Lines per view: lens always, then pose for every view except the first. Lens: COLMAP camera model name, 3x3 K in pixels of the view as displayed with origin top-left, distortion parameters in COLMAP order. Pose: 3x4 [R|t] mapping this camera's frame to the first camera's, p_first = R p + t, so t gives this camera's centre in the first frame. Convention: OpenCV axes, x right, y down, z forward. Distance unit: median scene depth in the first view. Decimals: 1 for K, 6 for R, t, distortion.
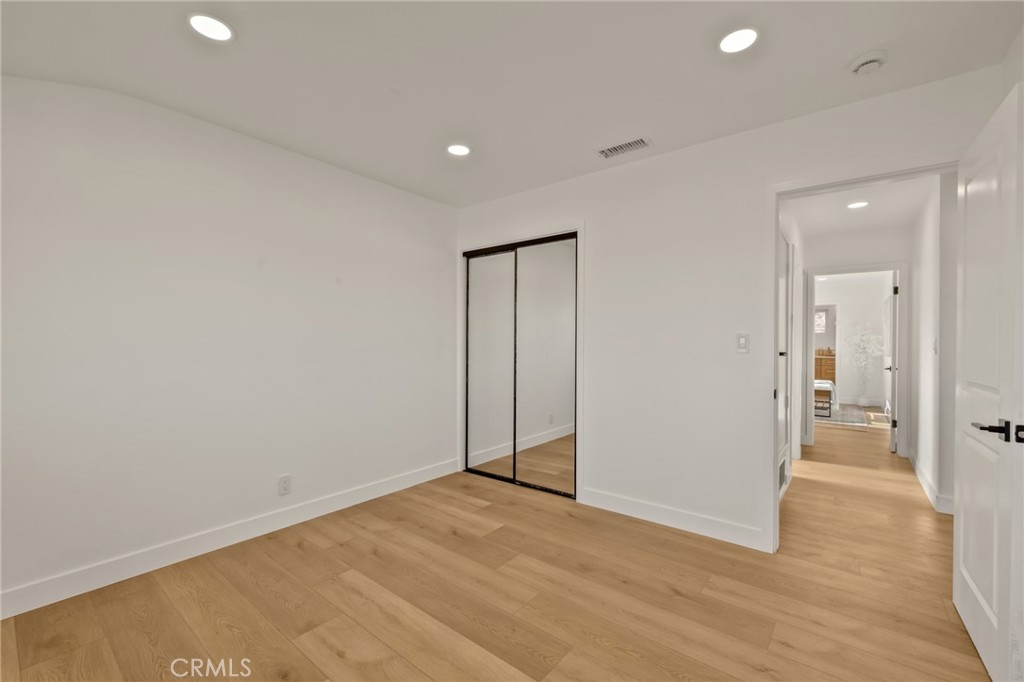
lens RADIAL K [[426.5, 0, 534.3], [0, 426.5, 343.4], [0, 0, 1]] dist [0.000260, -0.001726]
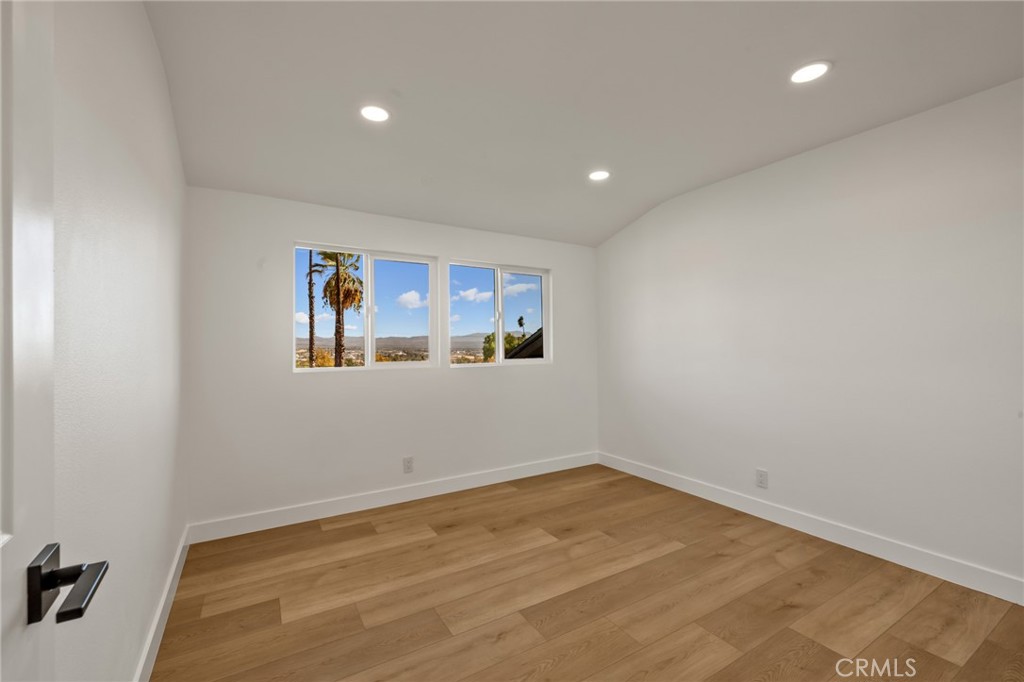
lens RADIAL K [[426.5, 0, 514.2], [0, 426.5, 342.2], [0, 0, 1]] dist [0.000260, -0.001726]
pose [[-0.363621, -0.009255, -0.931501, 0.743312], [-0.002517, 0.999957, -0.008952, -0.015858], [0.931543, -0.000911, -0.363629, 0.869796]]
